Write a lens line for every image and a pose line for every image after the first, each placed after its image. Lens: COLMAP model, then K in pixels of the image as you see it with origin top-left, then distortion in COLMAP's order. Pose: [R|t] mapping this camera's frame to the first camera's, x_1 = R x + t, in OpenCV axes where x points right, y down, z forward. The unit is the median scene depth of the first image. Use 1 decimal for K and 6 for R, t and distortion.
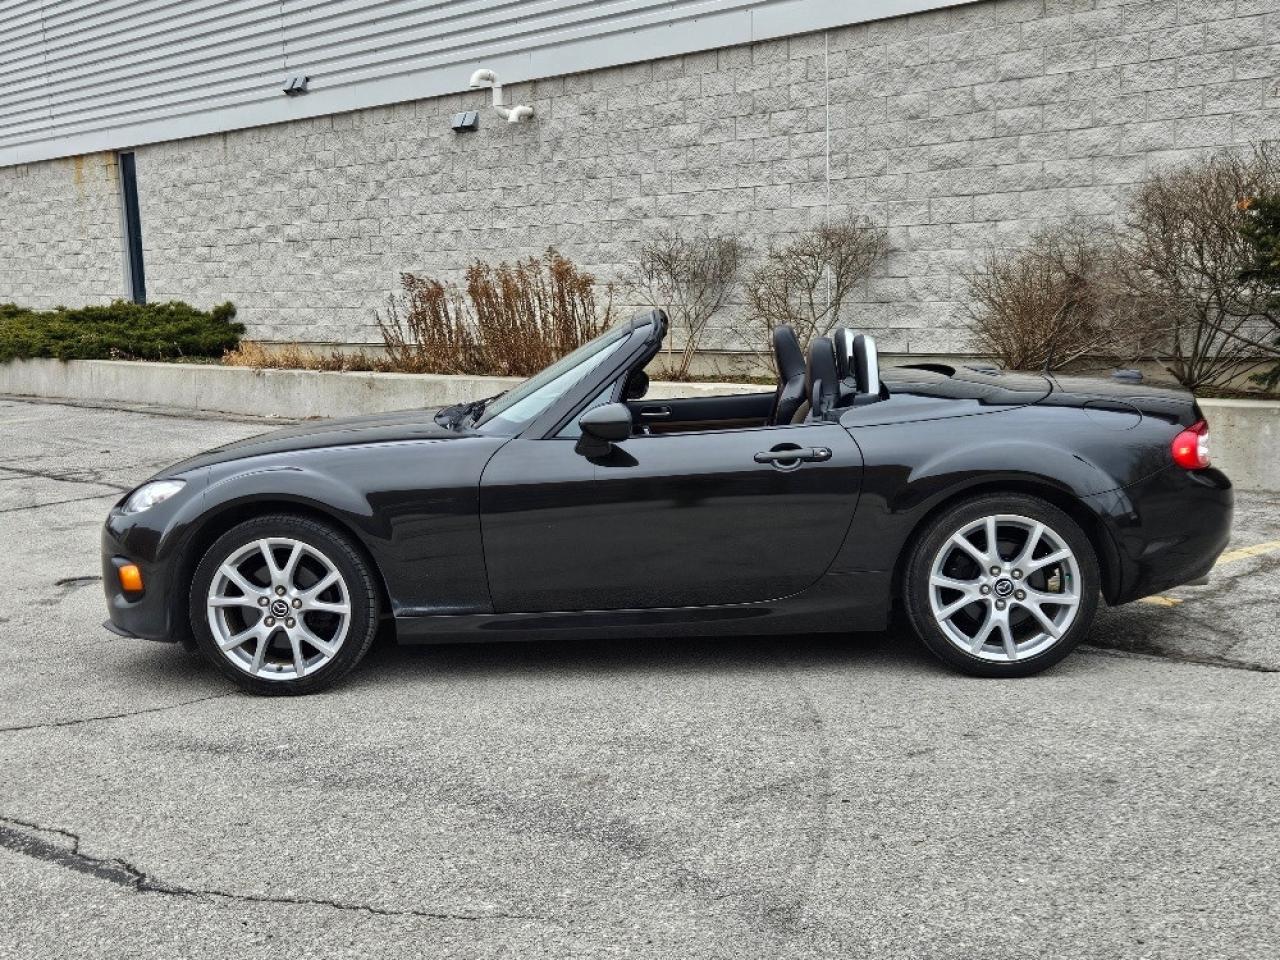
lens RADIAL K [[1270.3, 0, 640.0], [0, 1270.3, 480.0], [0, 0, 1]] dist [0.014087, 0.019252]
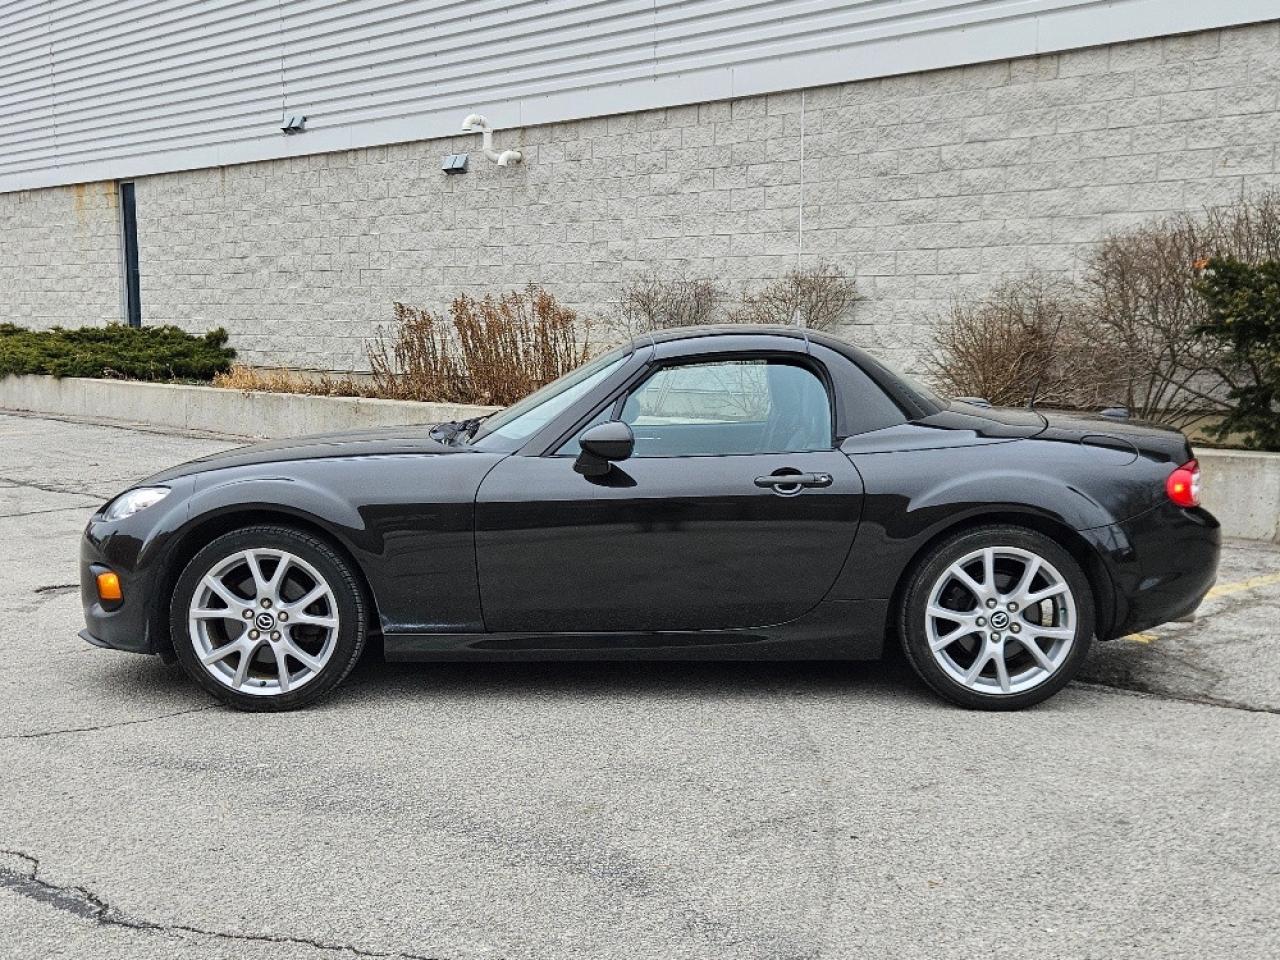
lens RADIAL K [[1197.8, 0, 655.8], [0, 1197.8, 488.4], [0, 0, 1]] dist [0.023426, 0.011199]
pose [[0.998762, 0.031395, 0.038582, -0.016940], [-0.030671, 0.999345, -0.019213, 0.005807], [-0.039160, 0.018006, 0.999071, 0.050929]]
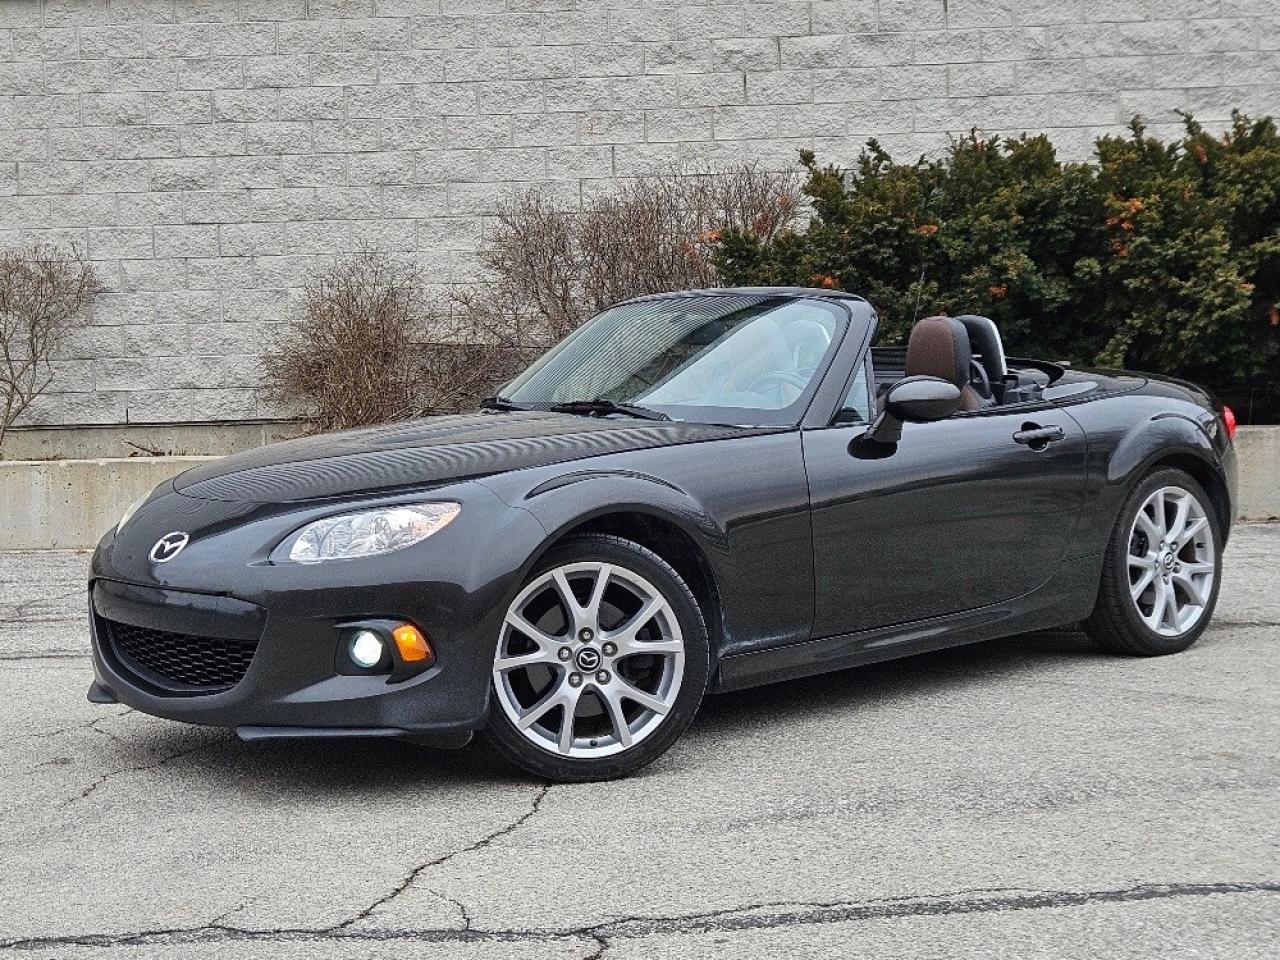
lens RADIAL K [[1585.8, 0, 640.0], [0, 1585.8, 480.0], [0, 0, 1]] dist [0.091905, -0.102079]
pose [[0.792984, -0.053248, 0.606912, -0.535655], [0.098875, 0.994215, -0.041961, 0.026164], [-0.601166, 0.093282, 0.793661, 0.163423]]
